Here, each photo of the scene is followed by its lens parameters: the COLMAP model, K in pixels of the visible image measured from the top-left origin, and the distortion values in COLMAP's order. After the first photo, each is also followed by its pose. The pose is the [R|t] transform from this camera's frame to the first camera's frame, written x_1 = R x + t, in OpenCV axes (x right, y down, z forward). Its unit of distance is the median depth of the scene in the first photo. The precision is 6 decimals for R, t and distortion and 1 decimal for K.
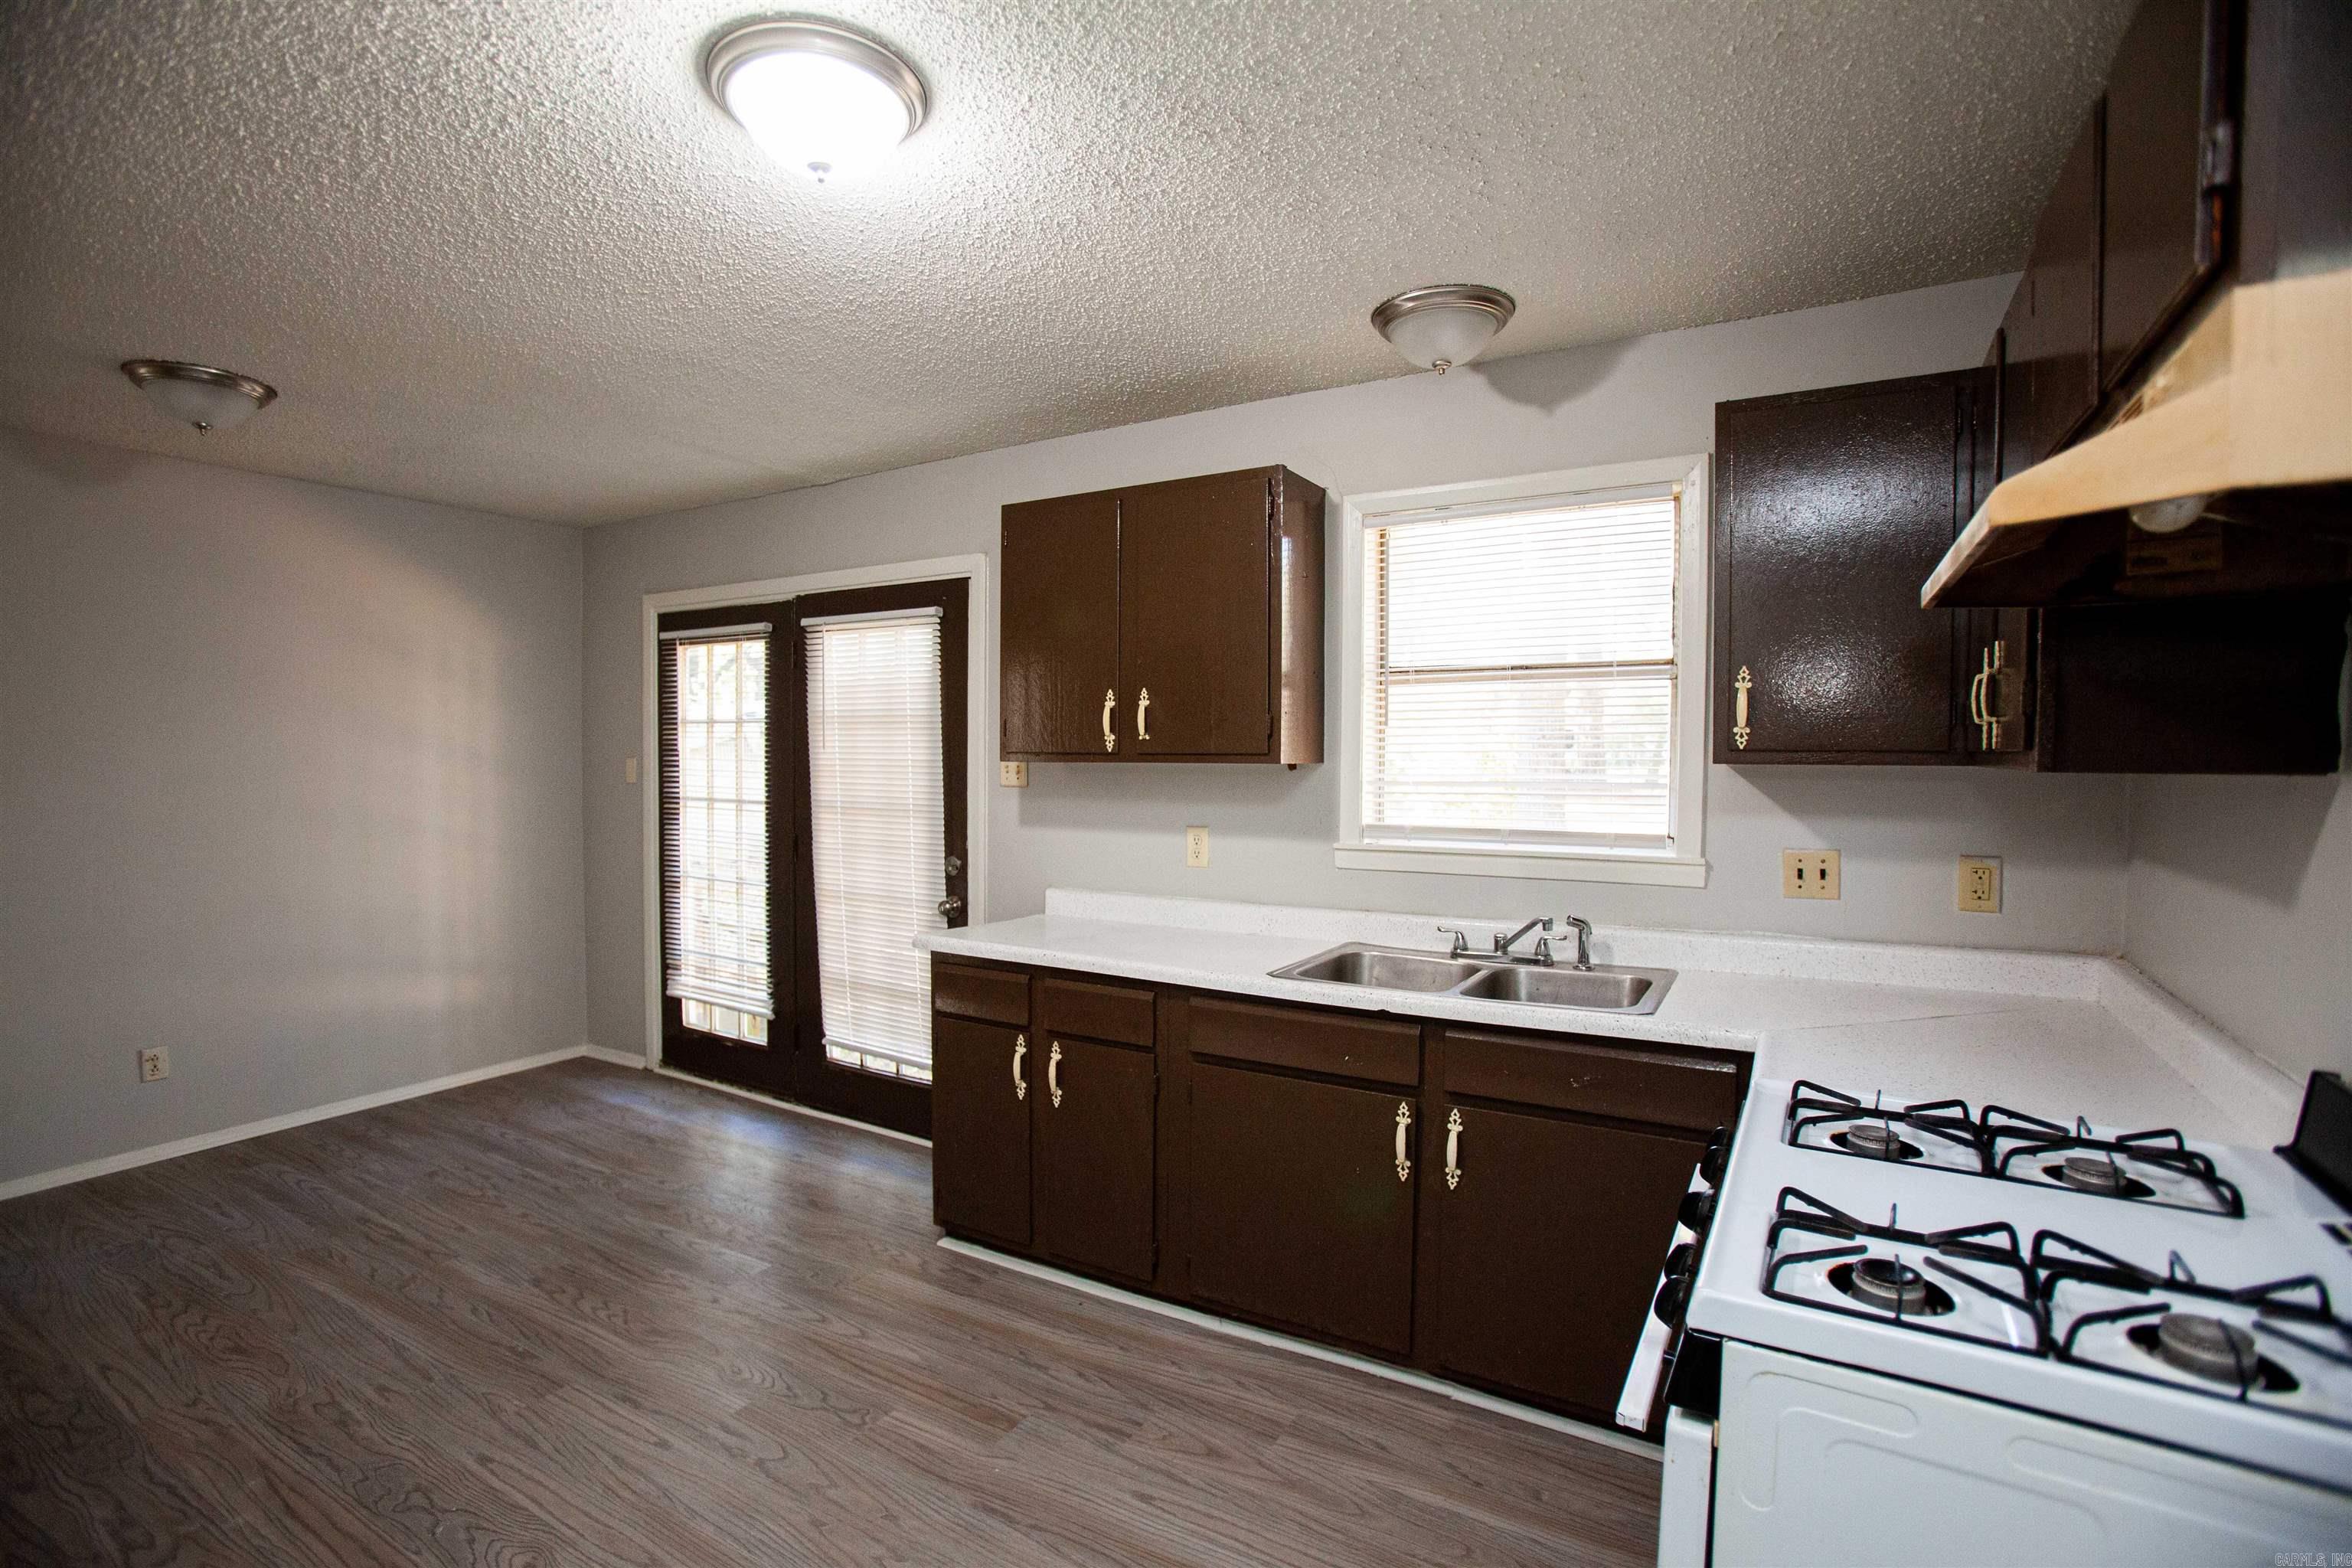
lens RADIAL K [[1094.8, 0, 1165.9], [0, 1094.8, 793.4], [0, 0, 1]] dist [-0.087524, 0.044487]
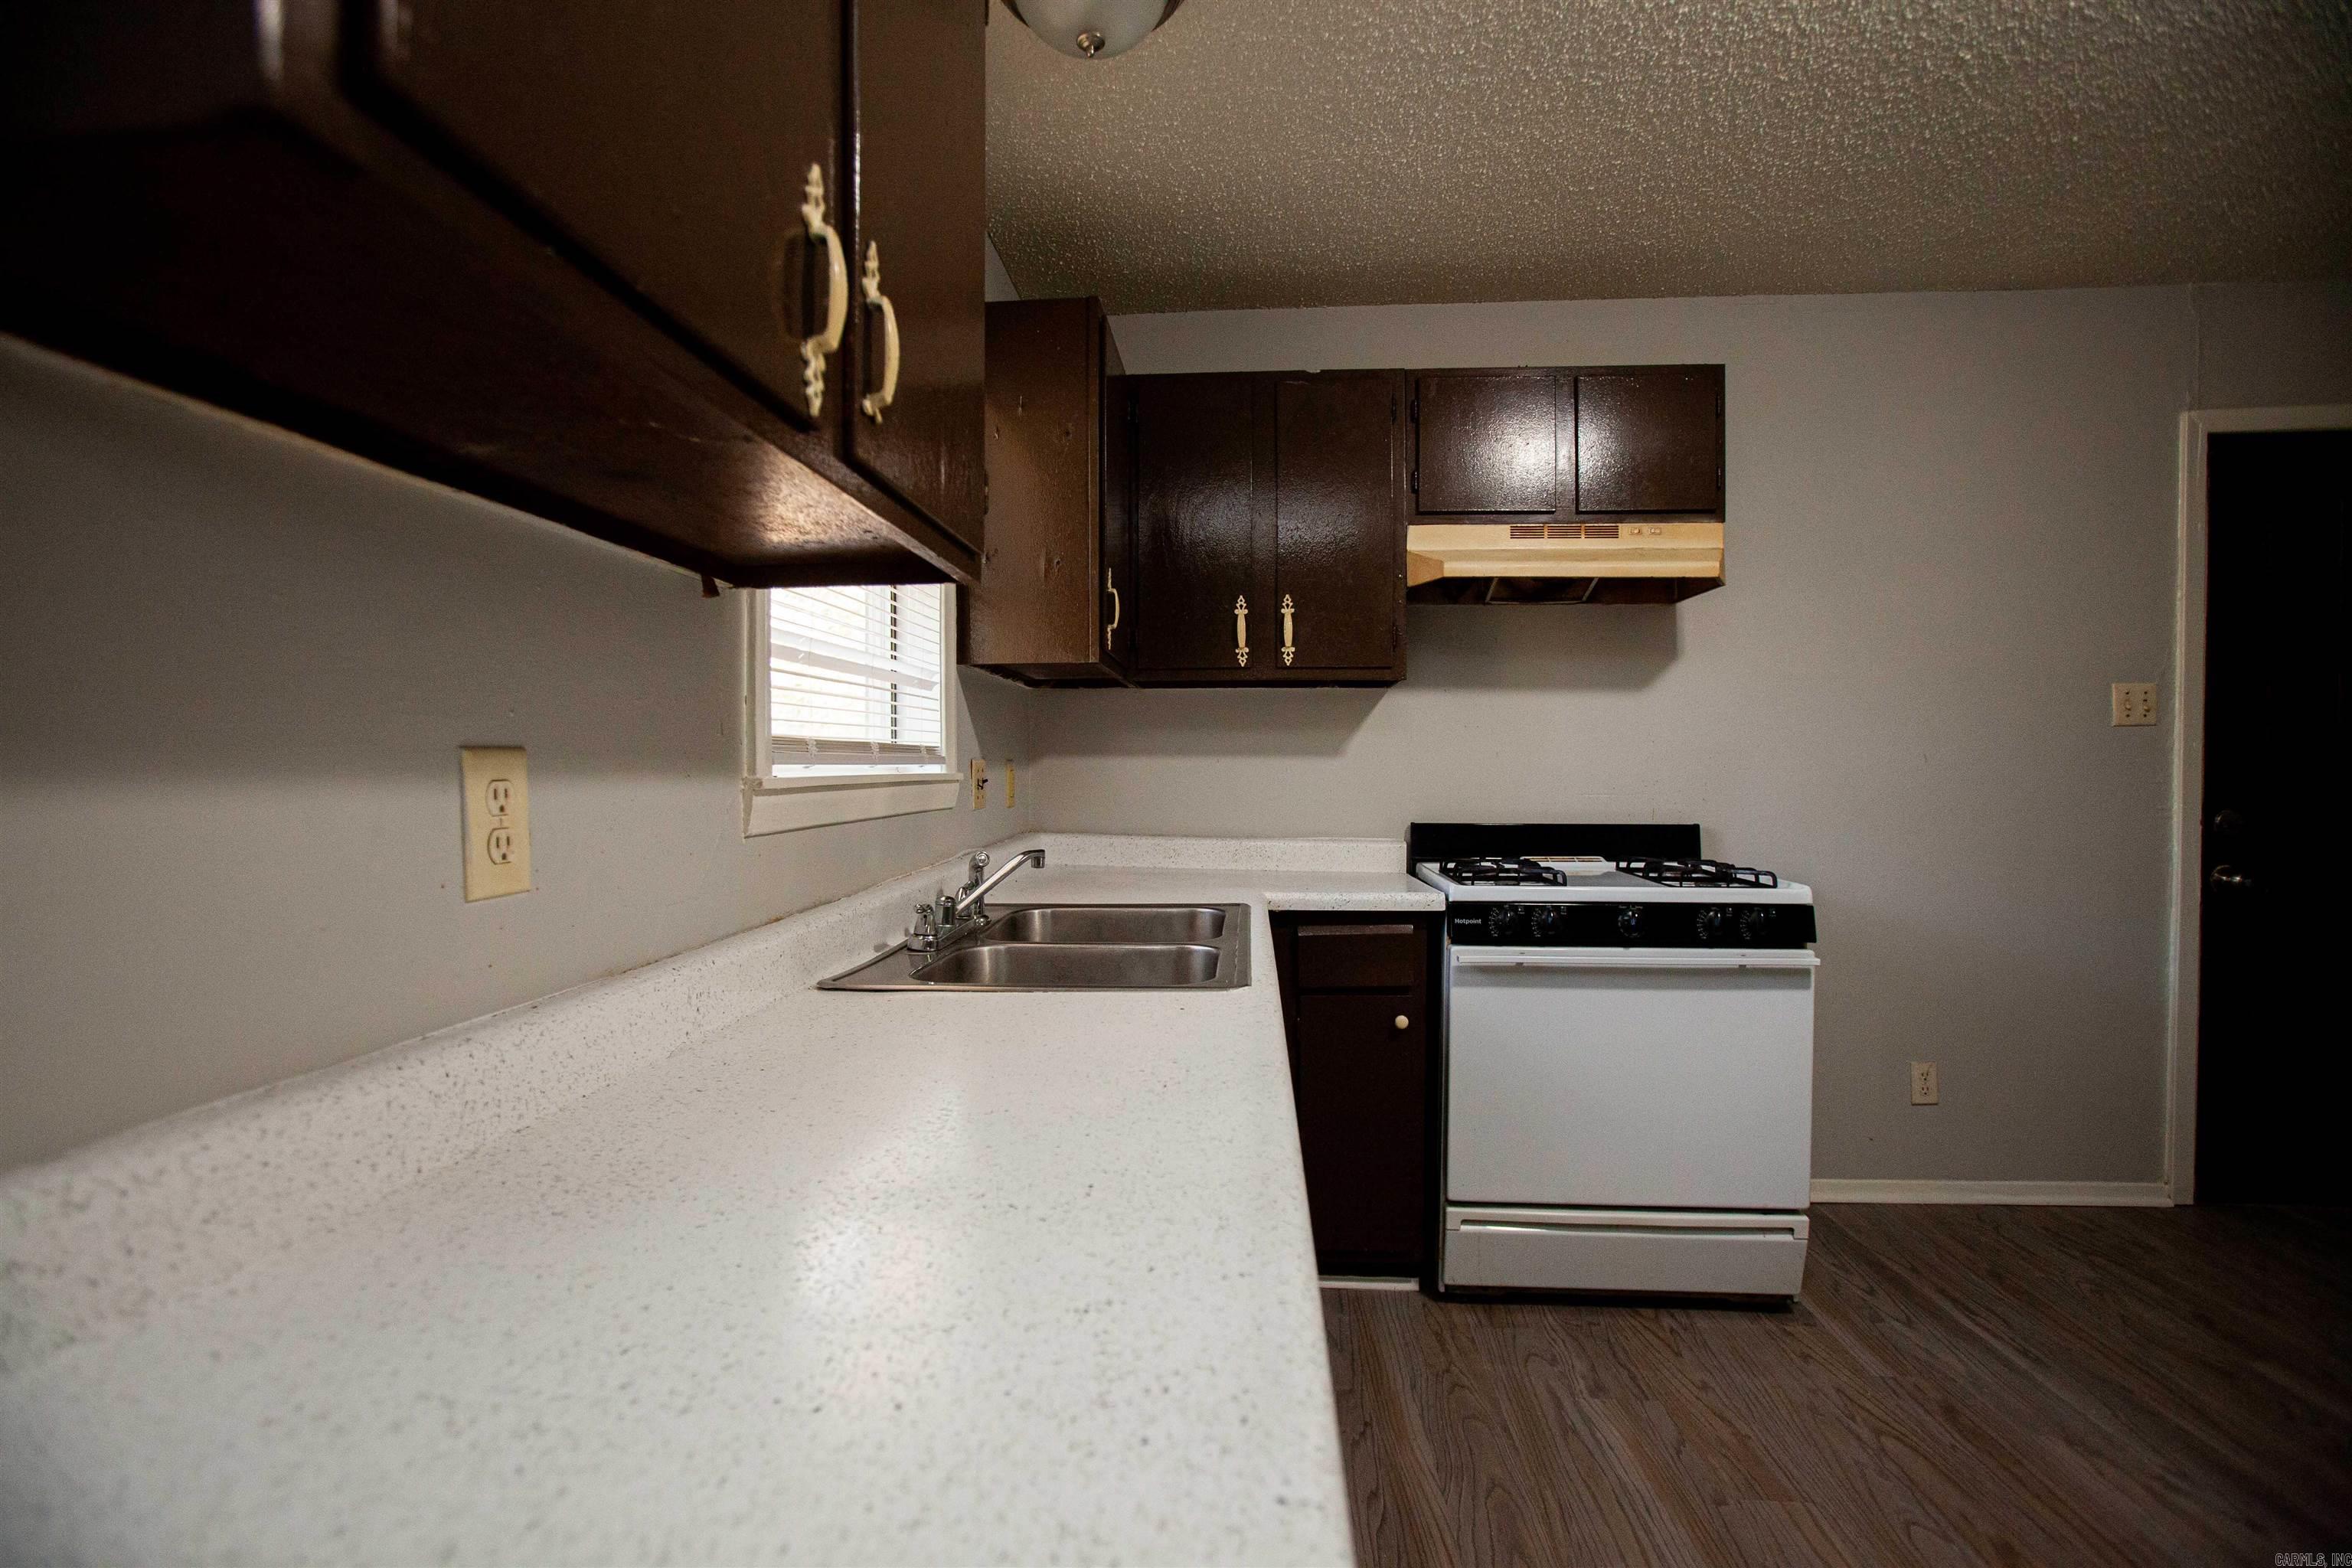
lens RADIAL K [[1094.8, 0, 1165.9], [0, 1094.8, 793.4], [0, 0, 1]] dist [-0.087524, 0.044487]
pose [[-0.440175, -0.023438, 0.897606, -0.289879], [0.030708, 0.998682, 0.041136, 0.037170], [-0.897387, 0.045671, -0.438875, 0.991603]]
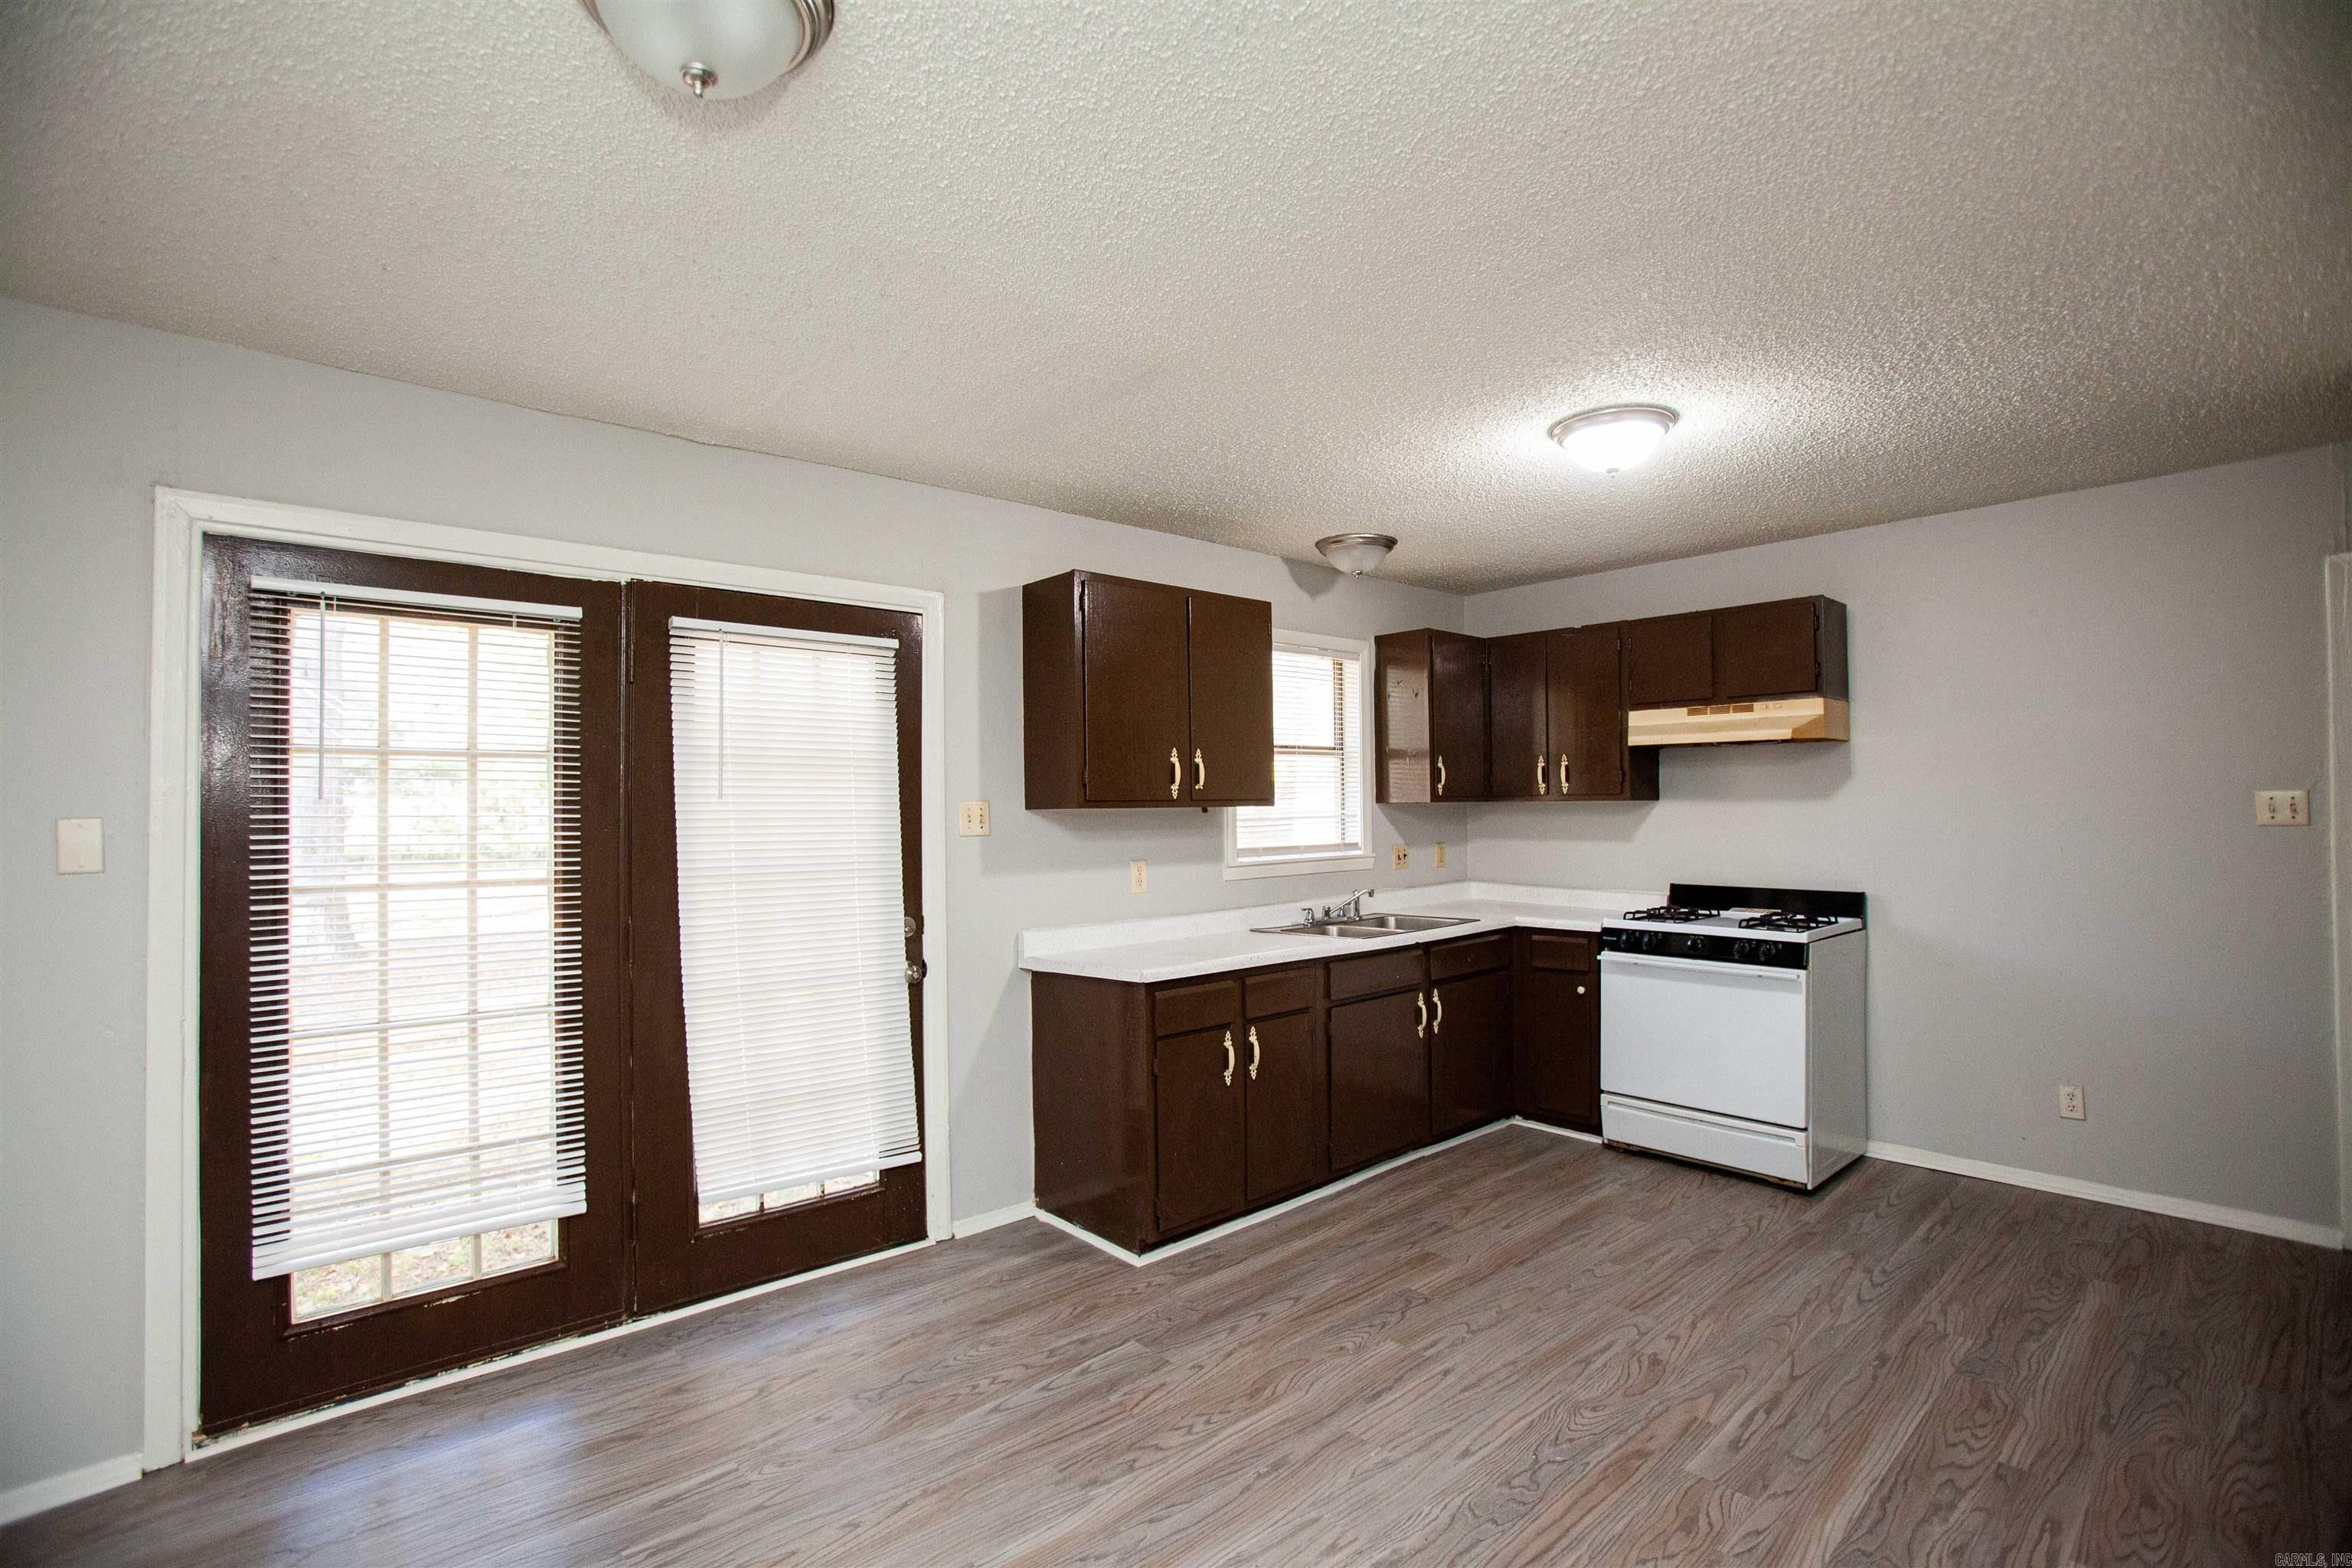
lens RADIAL K [[1094.8, 0, 1165.9], [0, 1094.8, 793.4], [0, 0, 1]] dist [-0.087524, 0.044487]
pose [[0.299669, 0.004970, 0.954030, -1.166929], [0.045198, 0.998790, -0.019400, -0.019730], [-0.952972, 0.048934, 0.299082, 0.613409]]
